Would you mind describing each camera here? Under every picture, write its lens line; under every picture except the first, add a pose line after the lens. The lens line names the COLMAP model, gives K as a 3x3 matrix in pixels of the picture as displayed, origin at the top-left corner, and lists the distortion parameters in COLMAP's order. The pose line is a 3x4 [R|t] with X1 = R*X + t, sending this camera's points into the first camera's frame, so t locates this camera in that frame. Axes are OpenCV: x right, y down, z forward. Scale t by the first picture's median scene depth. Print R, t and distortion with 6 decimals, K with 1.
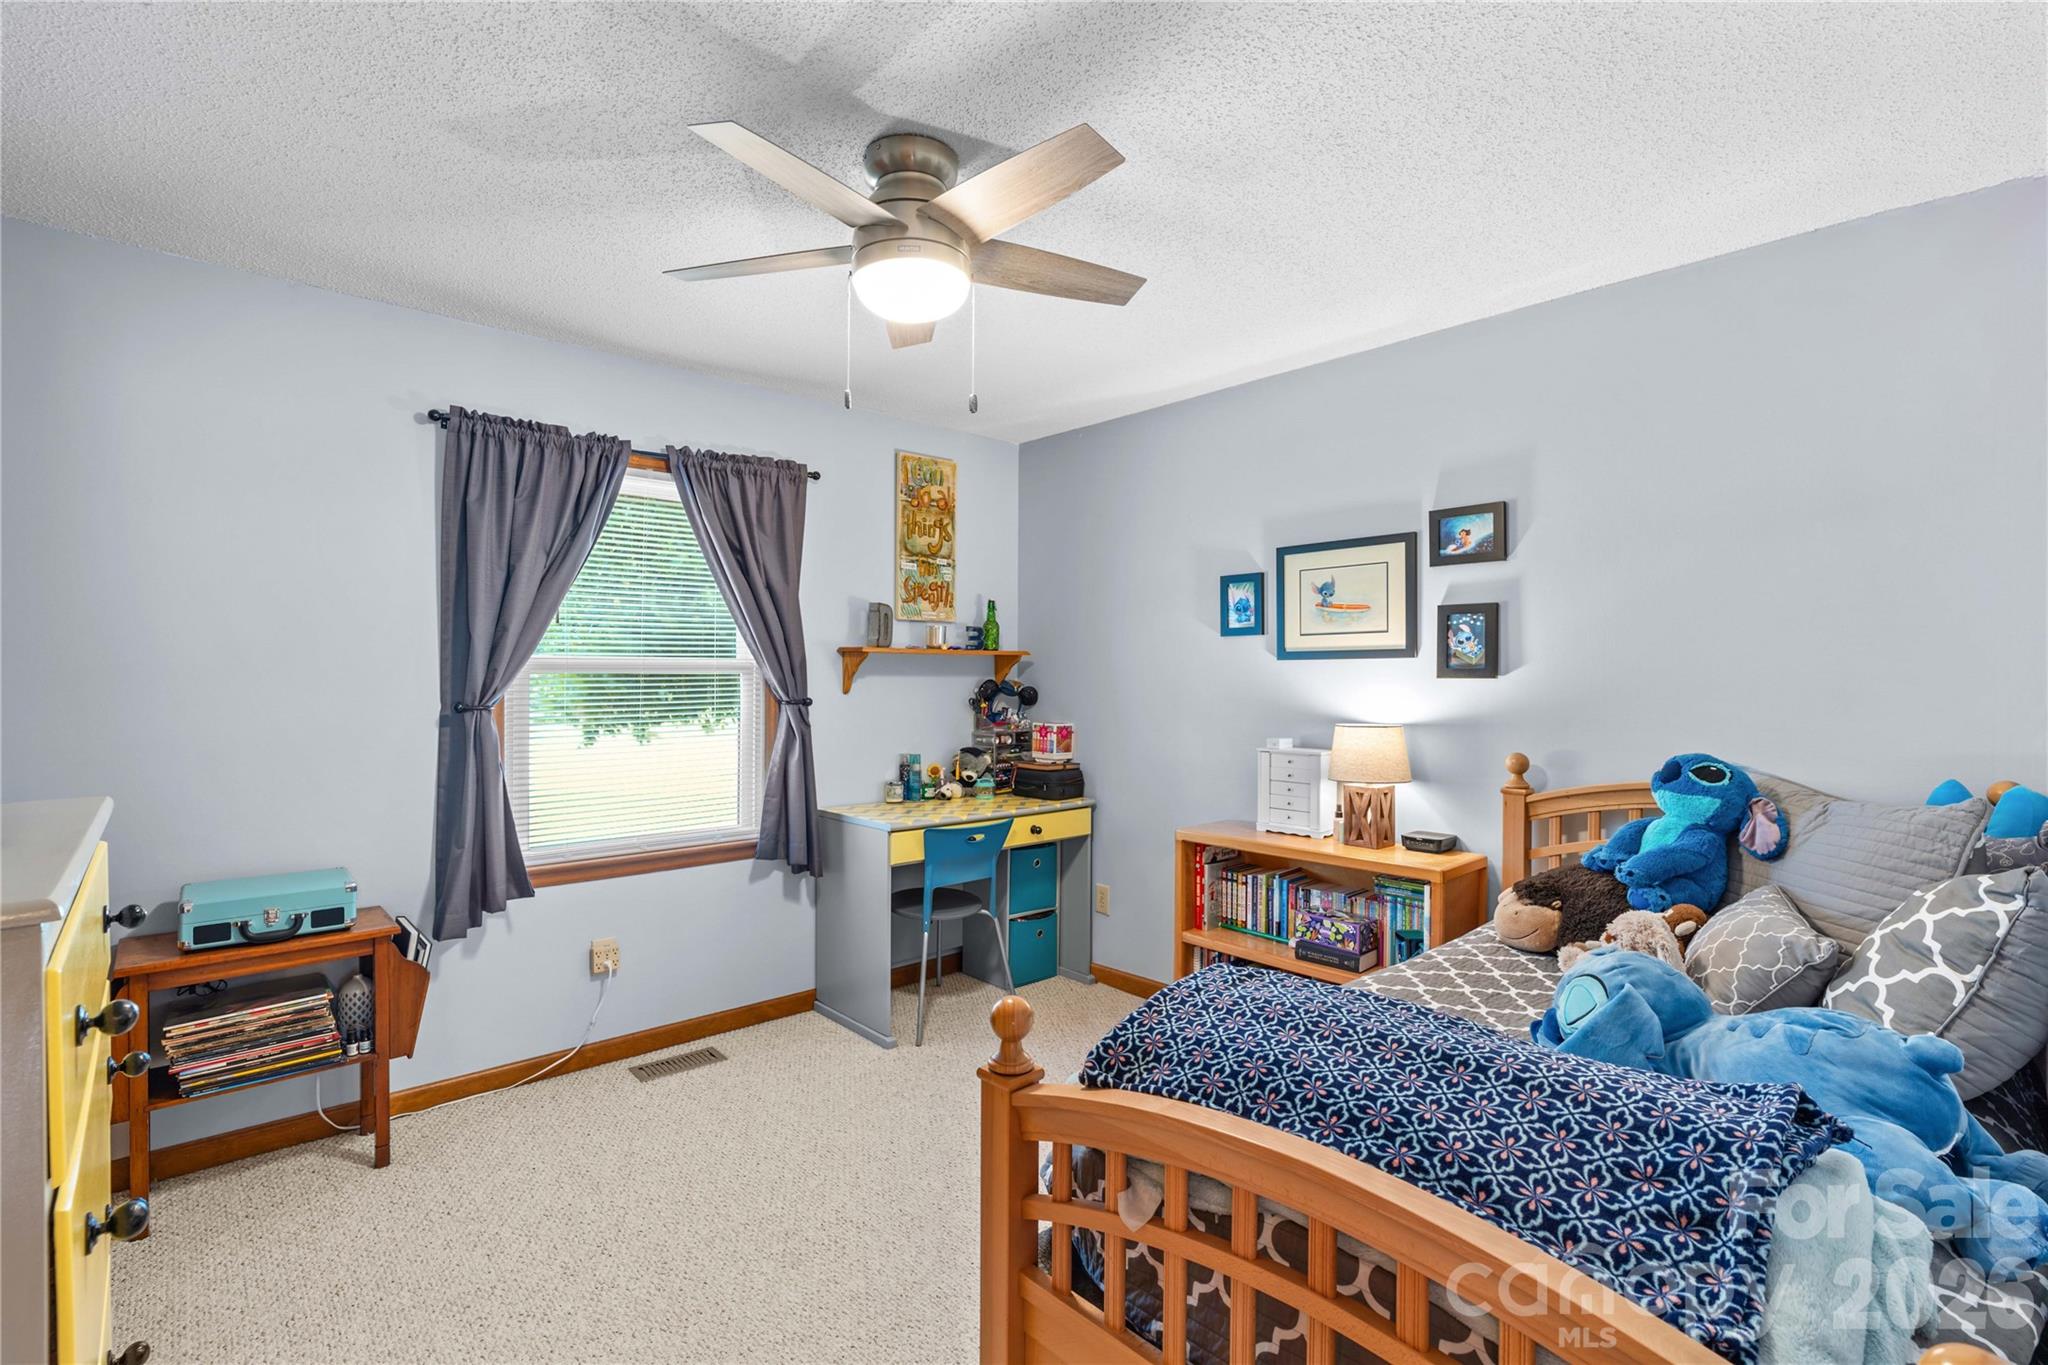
lens RADIAL K [[939.4, 0, 1026.2], [0, 939.4, 686.4], [0, 0, 1]] dist [-0.018357, 0.007389]
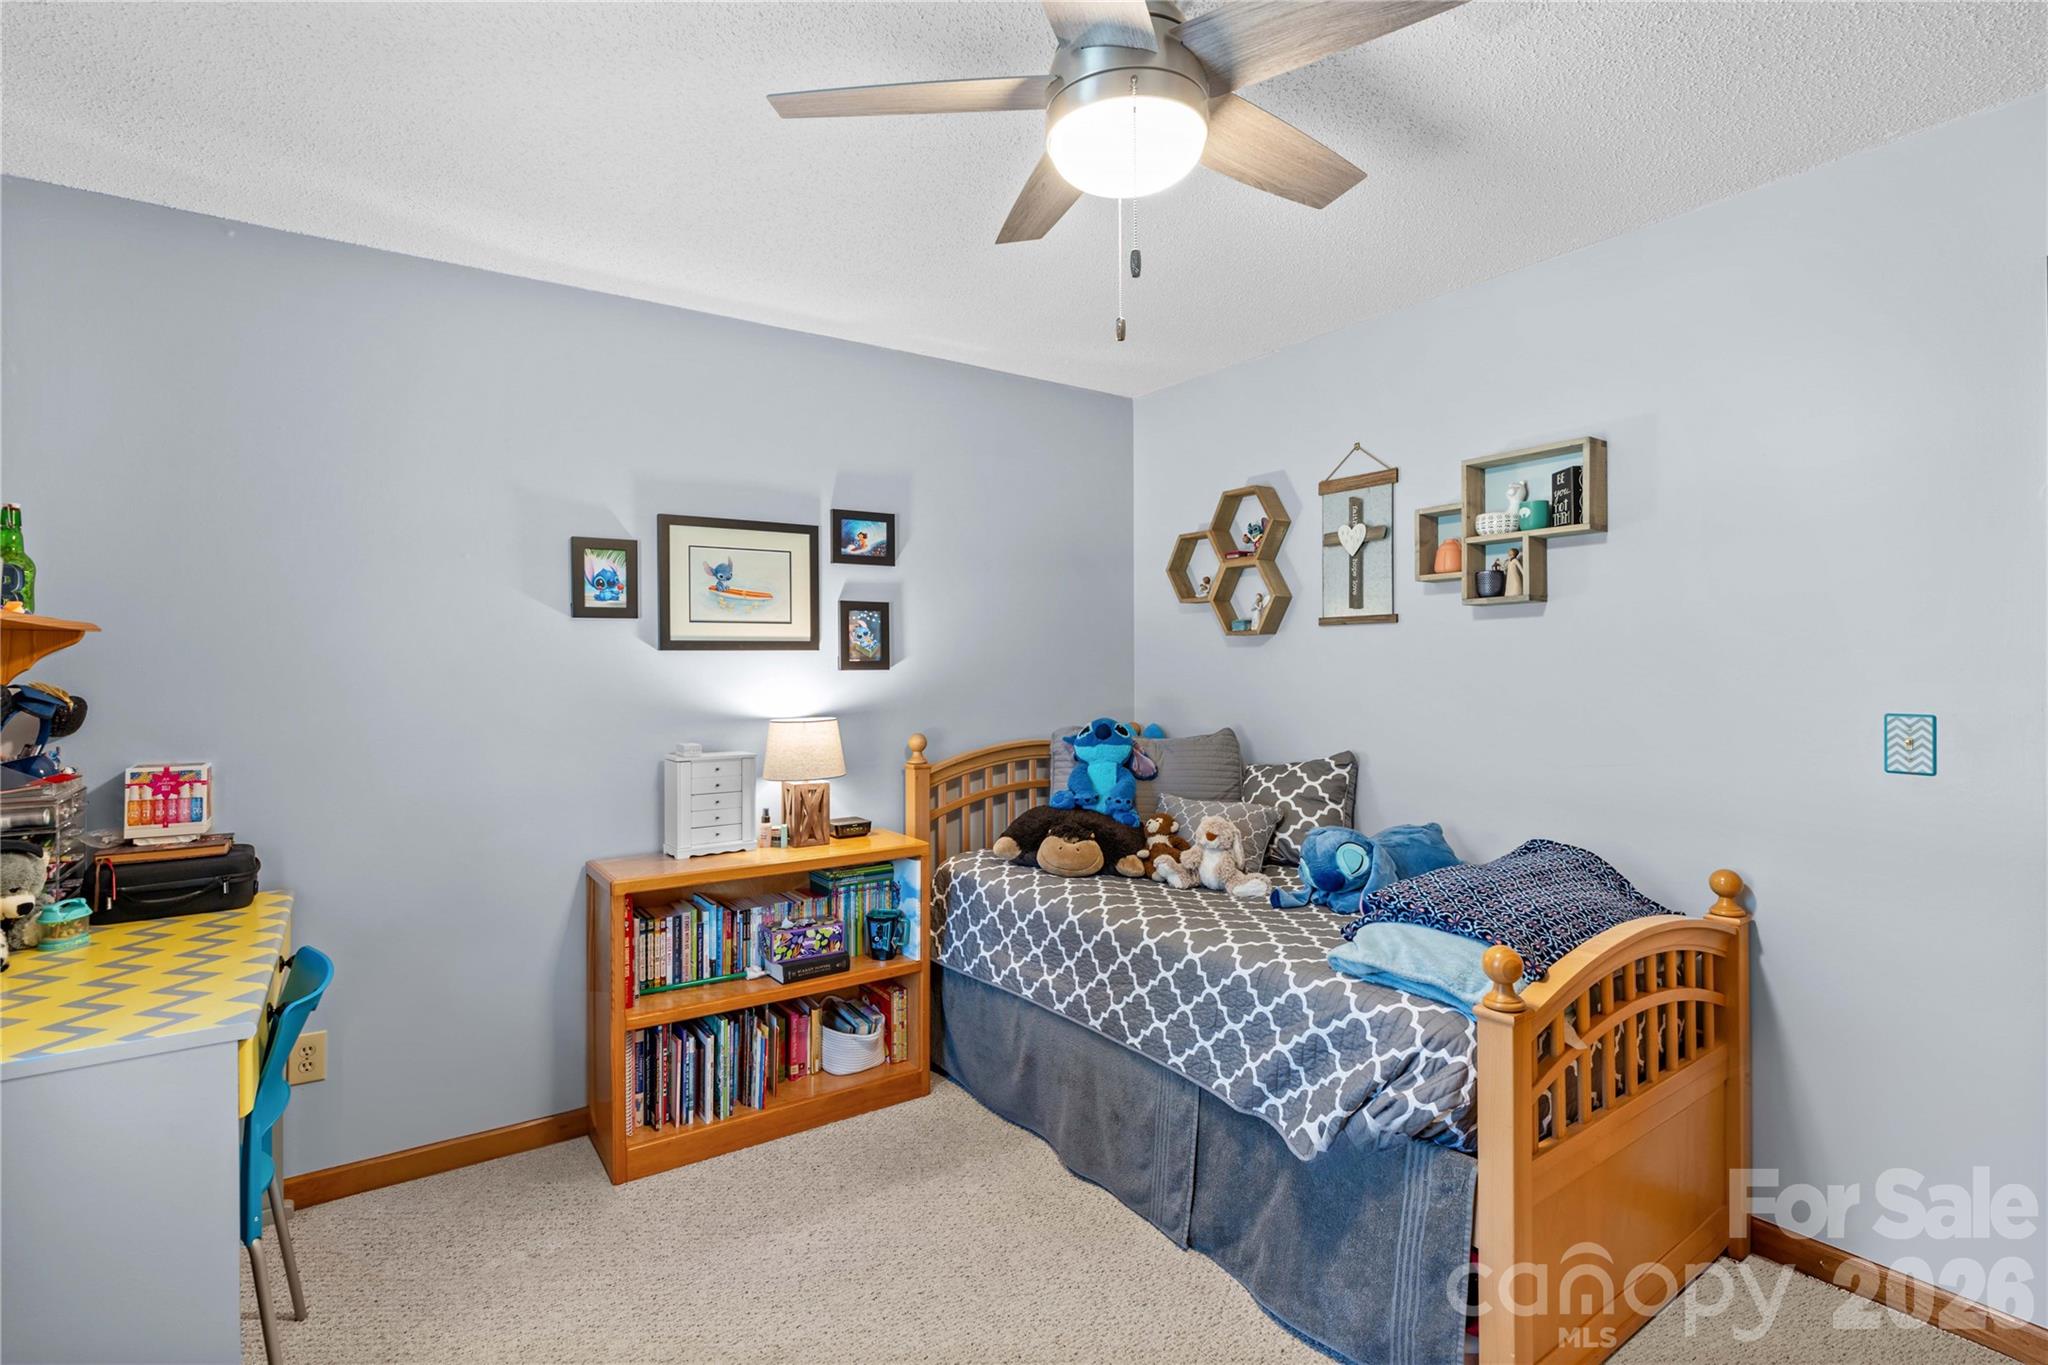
lens RADIAL K [[939.4, 0, 1026.2], [0, 939.4, 686.4], [0, 0, 1]] dist [-0.018357, 0.007389]
pose [[0.144741, -0.025215, 0.989148, -0.554321], [0.016733, 0.999595, 0.023033, -0.011541], [-0.989328, 0.013217, 0.145104, 0.629476]]
